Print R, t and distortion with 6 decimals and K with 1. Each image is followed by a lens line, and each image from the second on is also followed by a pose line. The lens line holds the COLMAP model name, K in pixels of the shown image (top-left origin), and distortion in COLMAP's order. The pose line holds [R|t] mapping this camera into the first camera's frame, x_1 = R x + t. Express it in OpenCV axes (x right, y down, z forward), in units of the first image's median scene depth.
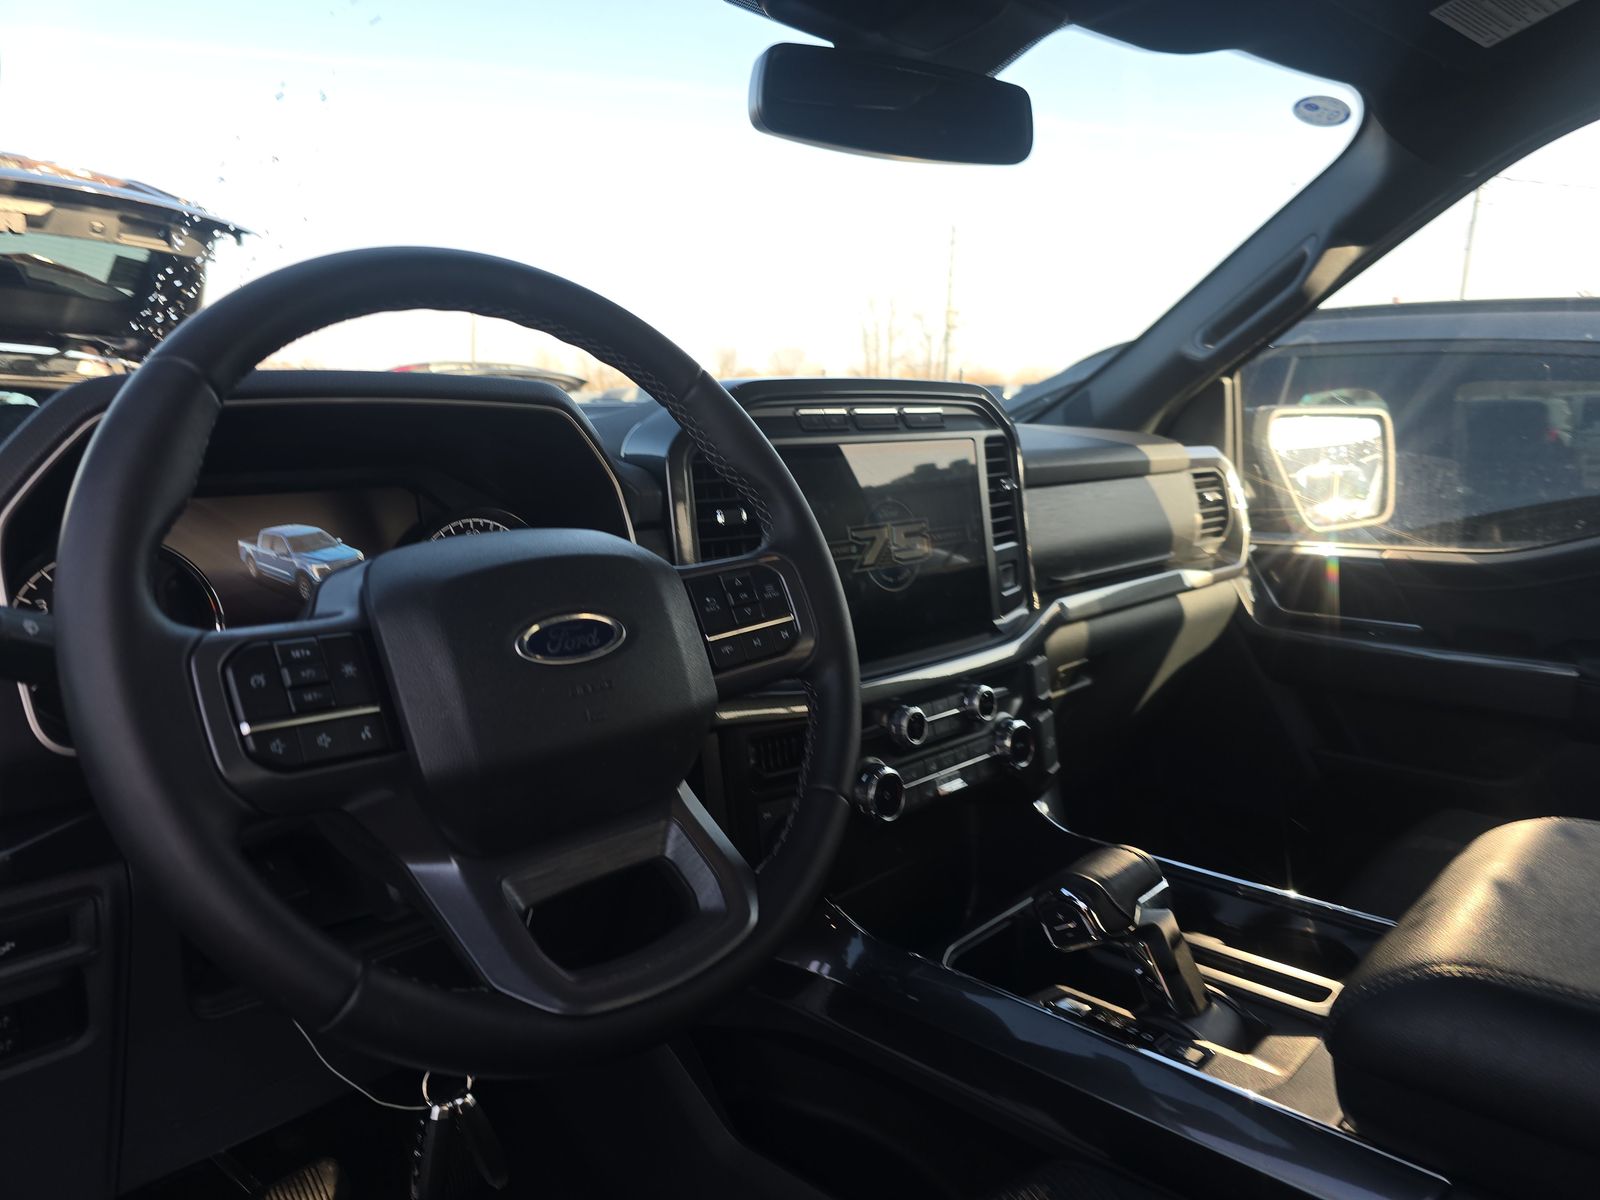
lens RADIAL K [[1048.6, 0, 800.0], [0, 1048.6, 600.0], [0, 0, 1]] dist [0.001632, -0.029253]
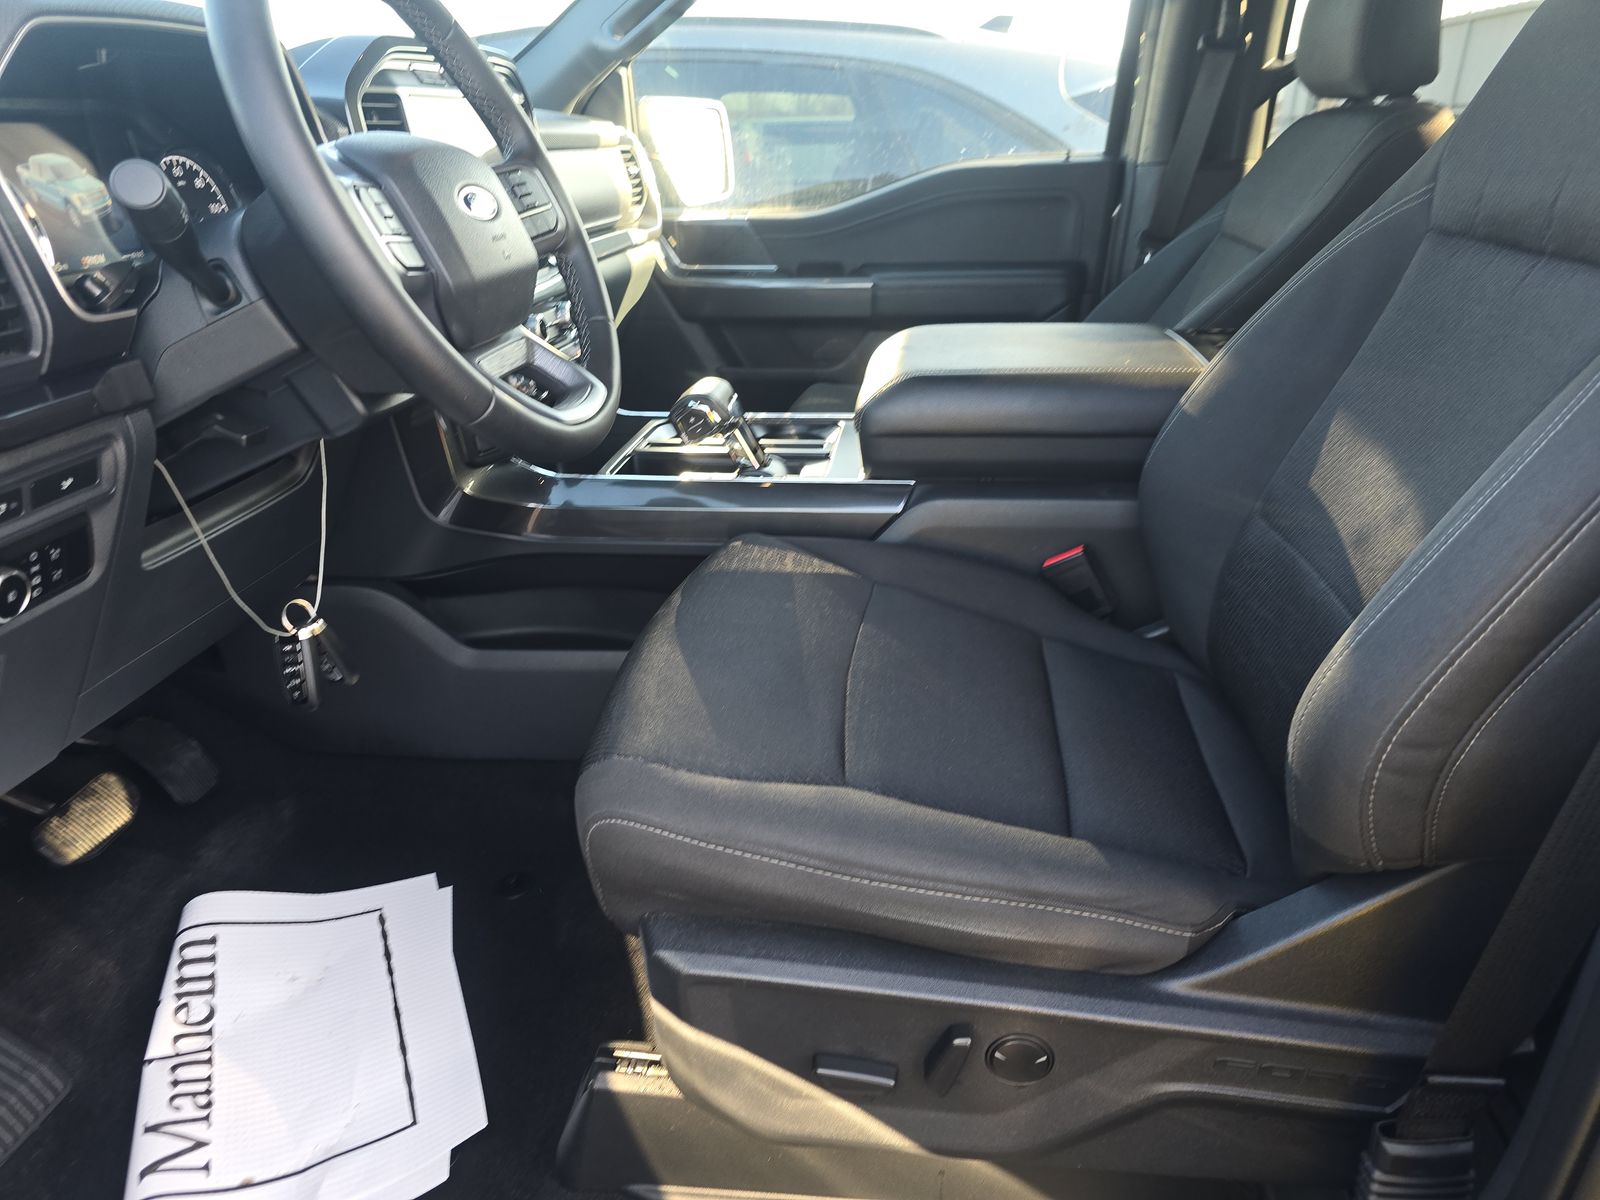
lens RADIAL K [[1048.6, 0, 800.0], [0, 1048.6, 600.0], [0, 0, 1]] dist [0.001632, -0.029253]
pose [[0.790206, -0.231597, 0.567395, -0.337363], [0.085199, 0.958368, 0.272527, 0.083618], [-0.606890, -0.167011, 0.777040, -0.218580]]
